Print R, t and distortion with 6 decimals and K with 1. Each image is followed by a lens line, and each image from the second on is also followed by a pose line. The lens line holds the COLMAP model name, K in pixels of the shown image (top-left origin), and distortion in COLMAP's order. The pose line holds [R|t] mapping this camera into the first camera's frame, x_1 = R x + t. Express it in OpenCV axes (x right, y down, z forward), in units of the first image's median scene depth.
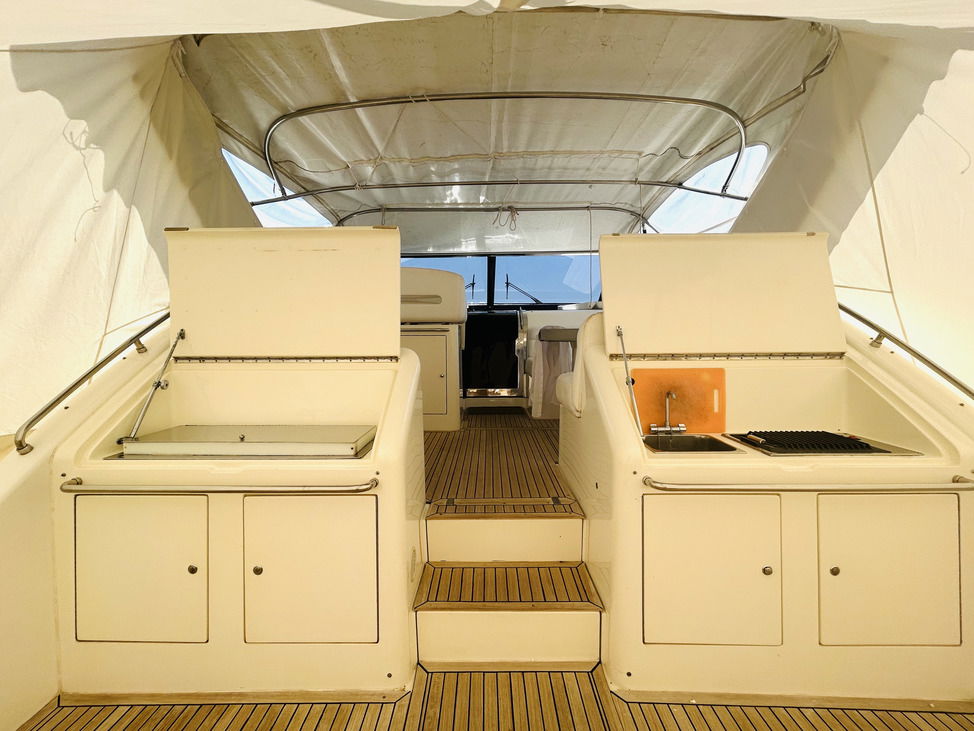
lens RADIAL K [[395.1, 0, 480.8], [0, 395.1, 340.5], [0, 0, 1]] dist [0.000295, -0.000401]
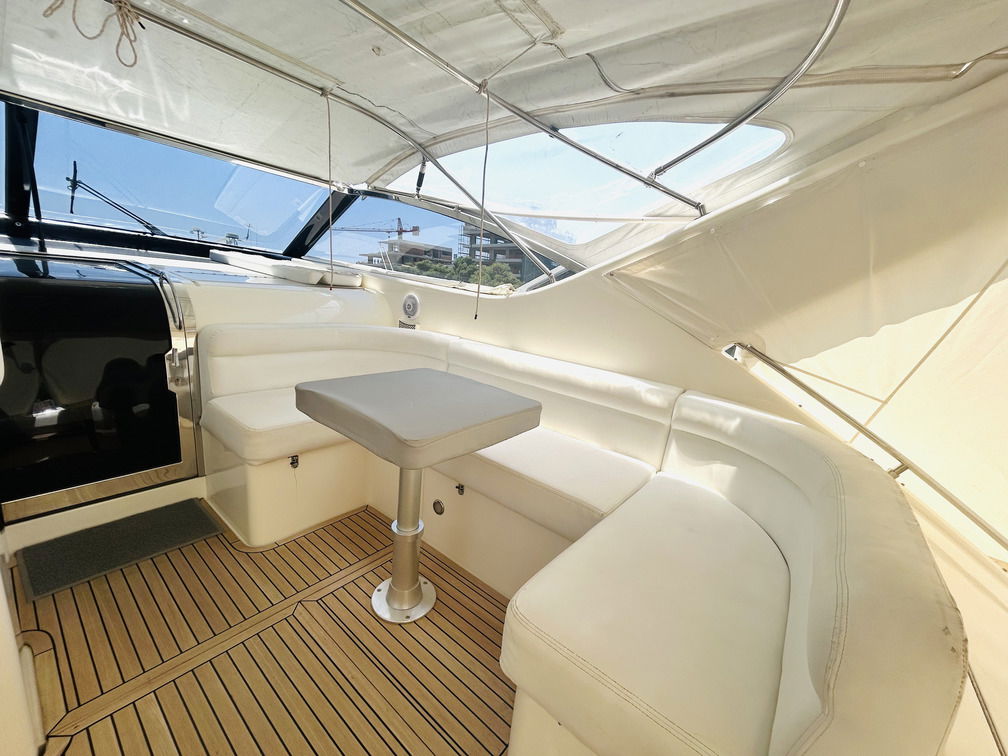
lens RADIAL K [[401.6, 0, 504.8], [0, 401.6, 374.9], [0, 0, 1]] dist [-0.001687, -0.000090]
pose [[0.601510, -0.105162, 0.791913, -0.099084], [-0.095403, 0.974747, 0.201906, -0.262162], [-0.793148, -0.197000, 0.576288, 1.117742]]
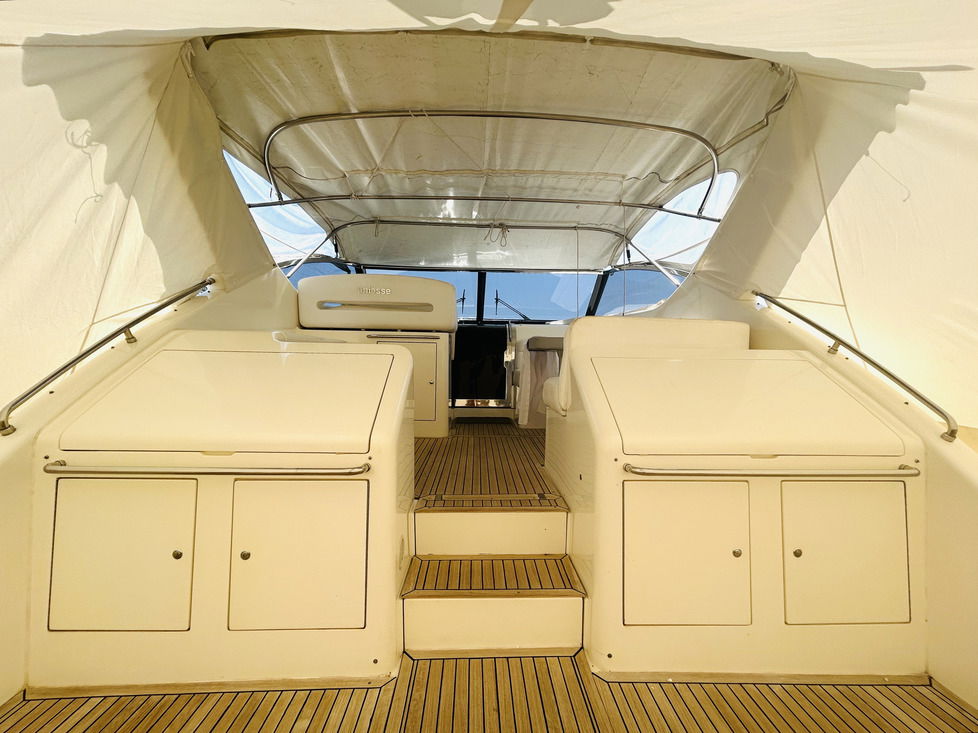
lens RADIAL K [[393.6, 0, 491.0], [0, 393.6, 339.8], [0, 0, 1]] dist [-0.000927, -0.000117]
pose [[0.998238, 0.022342, 0.054972, -0.006868], [-0.019540, 0.998508, -0.050989, 0.046722], [-0.056029, 0.049825, 0.997185, -0.032304]]
